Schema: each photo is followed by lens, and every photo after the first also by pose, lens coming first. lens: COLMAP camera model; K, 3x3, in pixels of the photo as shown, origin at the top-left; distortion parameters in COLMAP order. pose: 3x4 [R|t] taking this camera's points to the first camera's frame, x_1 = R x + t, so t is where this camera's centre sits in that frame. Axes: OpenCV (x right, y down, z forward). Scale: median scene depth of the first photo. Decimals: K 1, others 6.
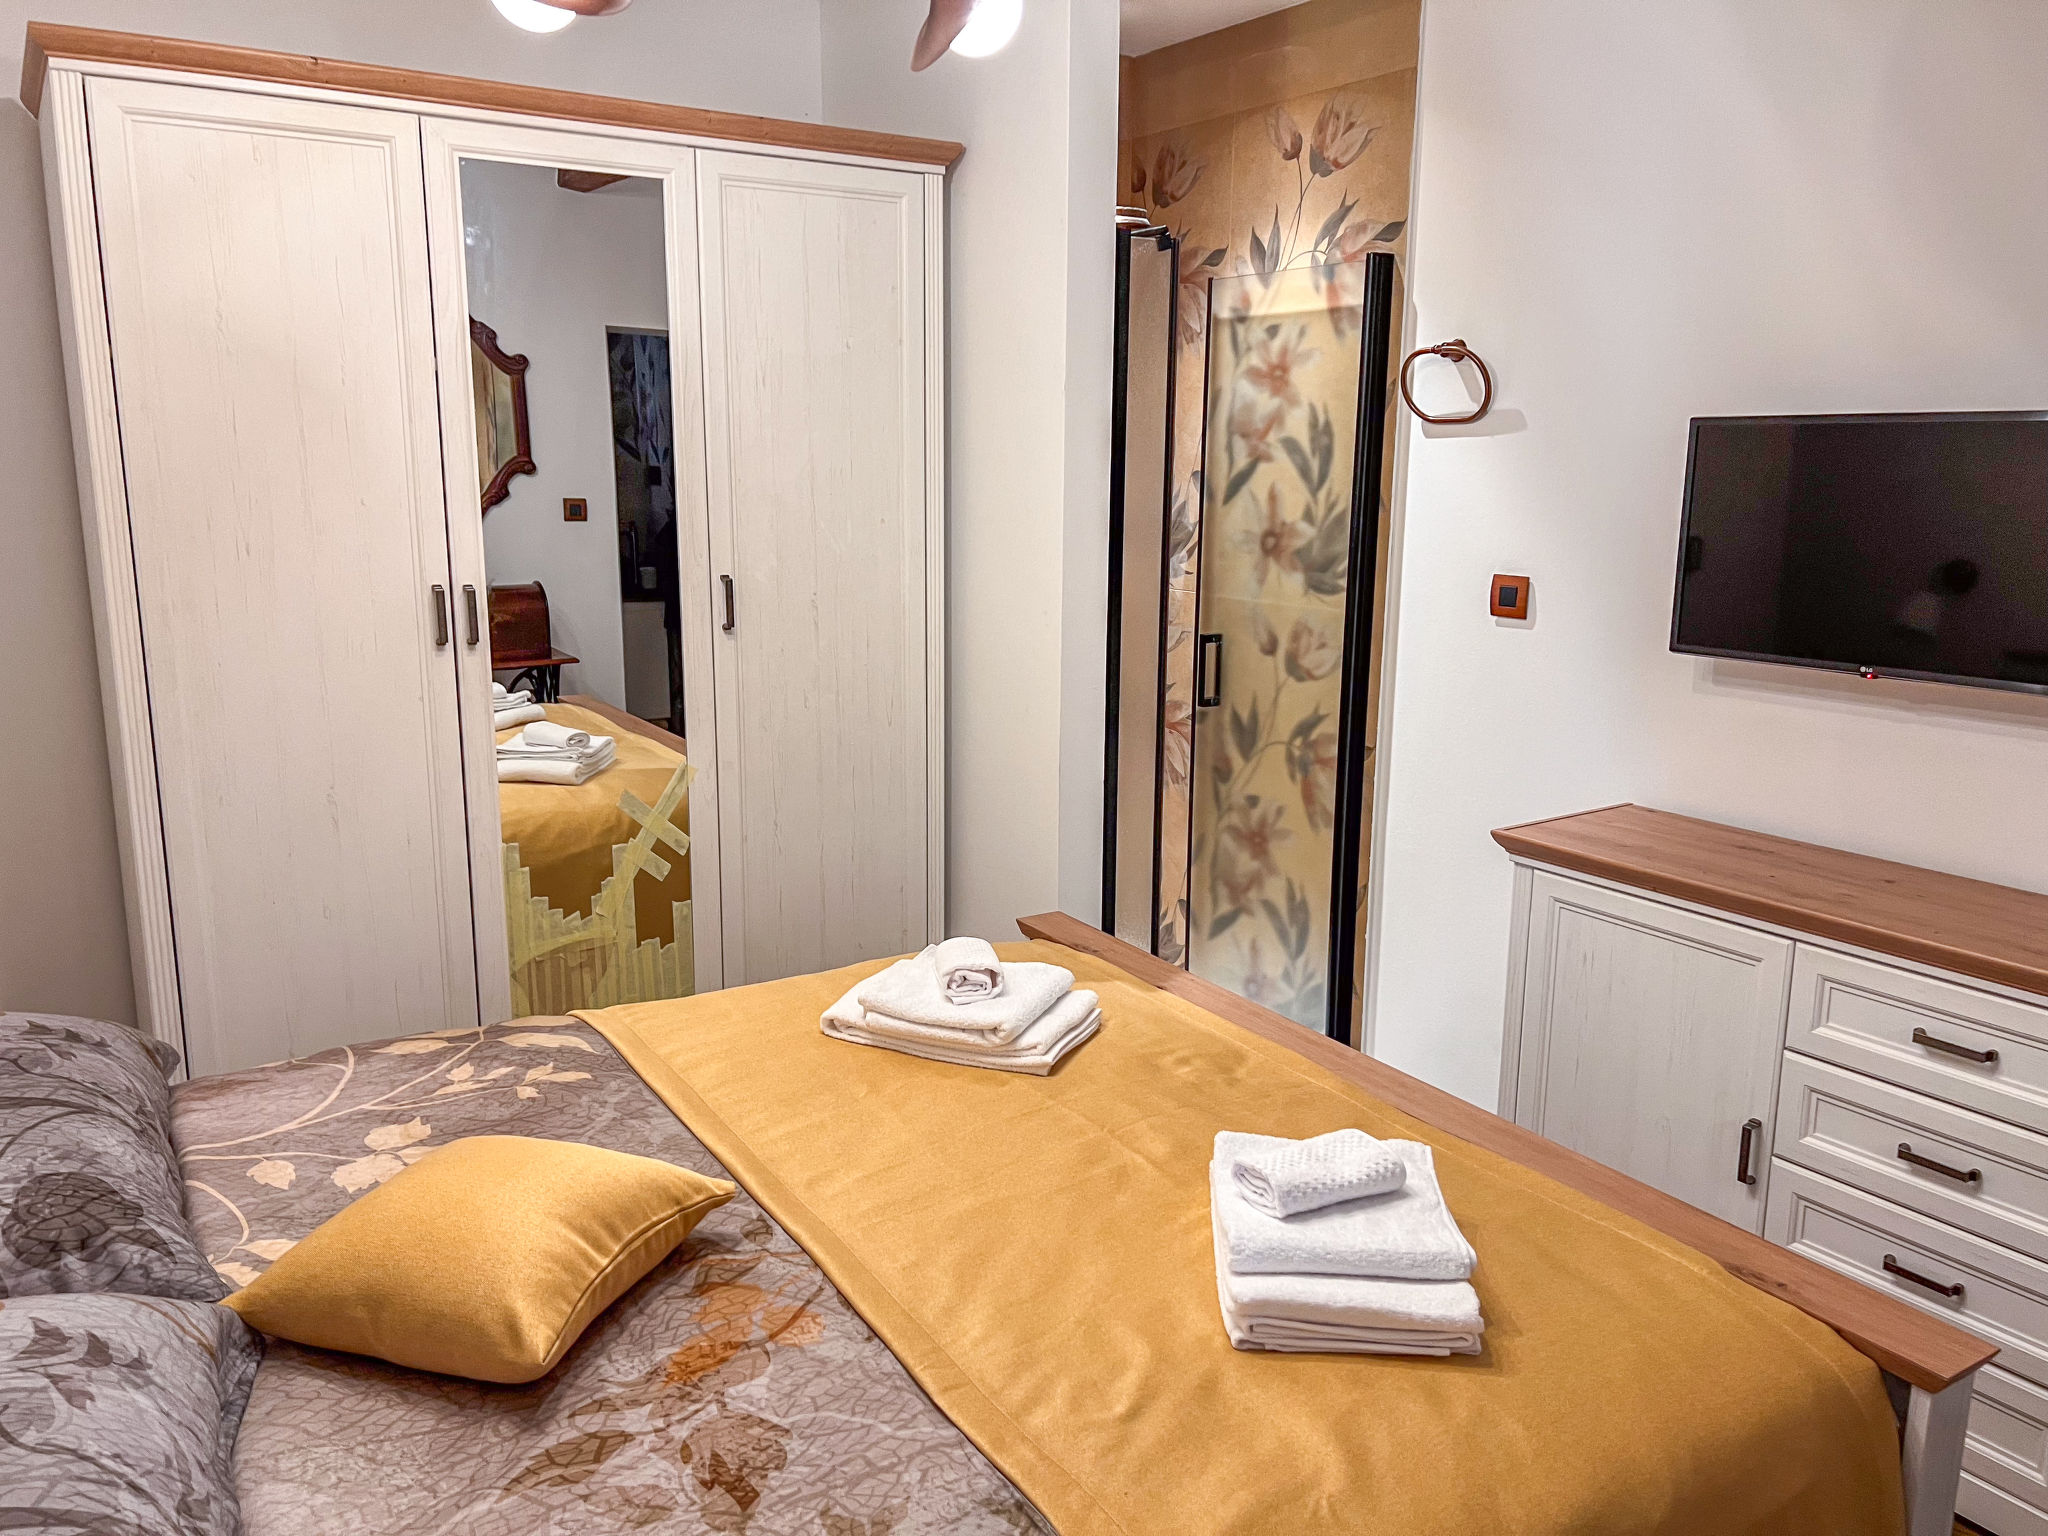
lens RADIAL K [[1530.2, 0, 1024.0], [0, 1530.2, 768.0], [0, 0, 1]] dist [0.001492, 0.001171]
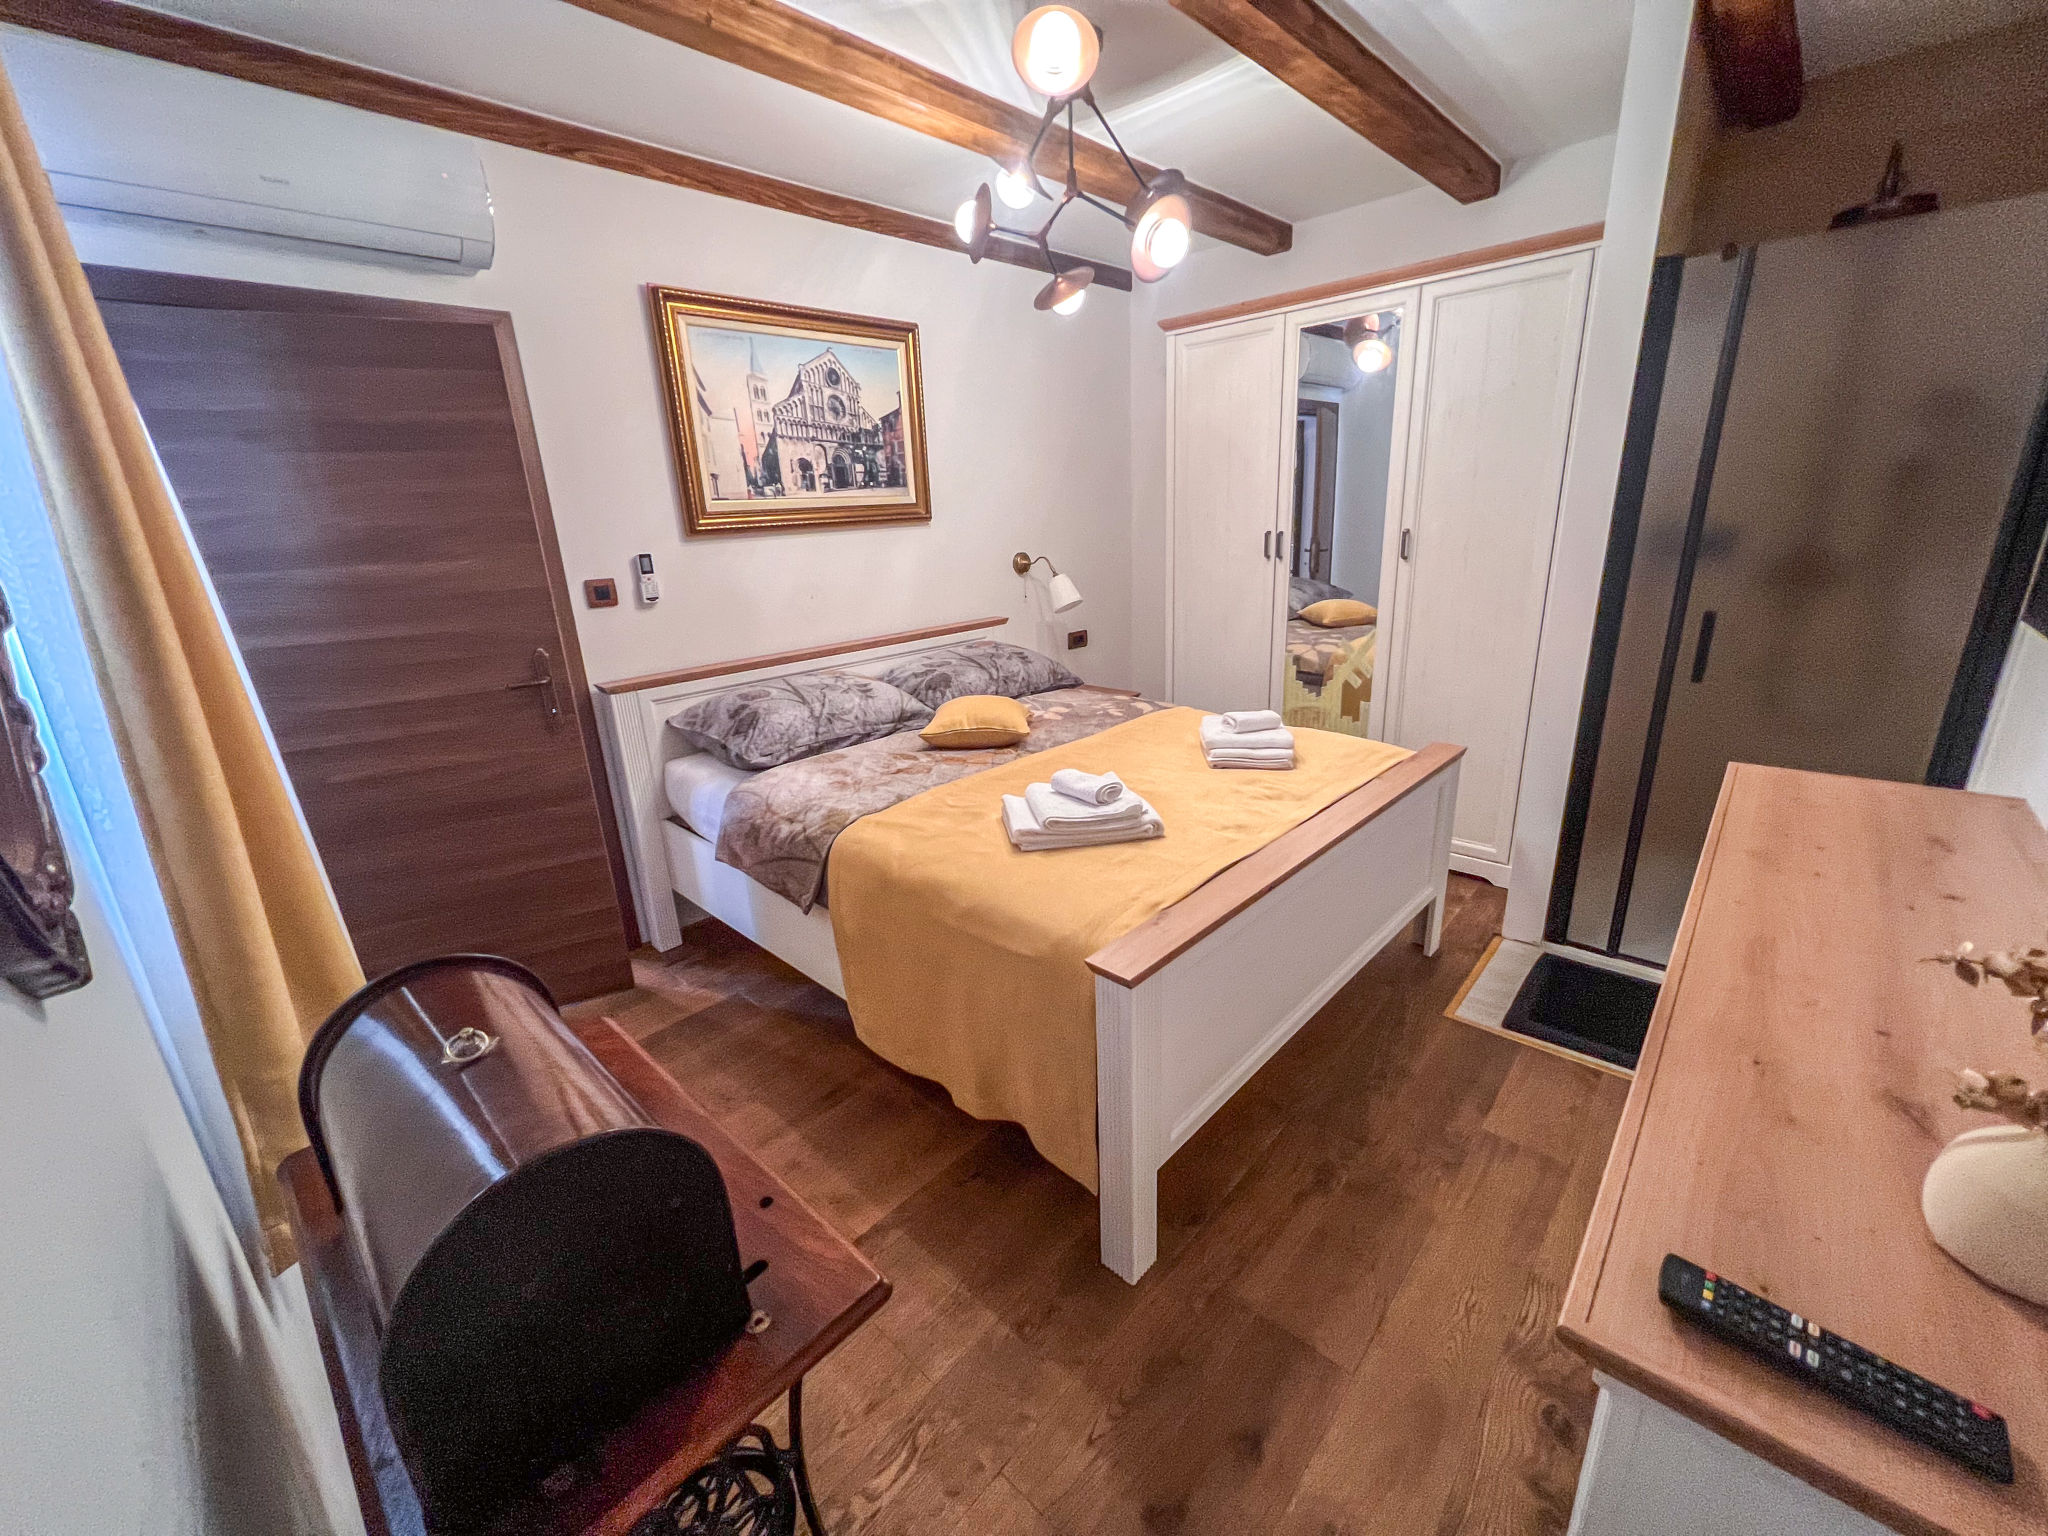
lens RADIAL K [[819.1, 0, 1021.5], [0, 819.1, 764.9], [0, 0, 1]] dist [-0.000771, 0.000458]
pose [[0.226103, 0.273031, -0.935057, 0.719666], [-0.150455, 0.958185, 0.243403, -0.025170], [0.962414, 0.085650, 0.257727, 0.335021]]
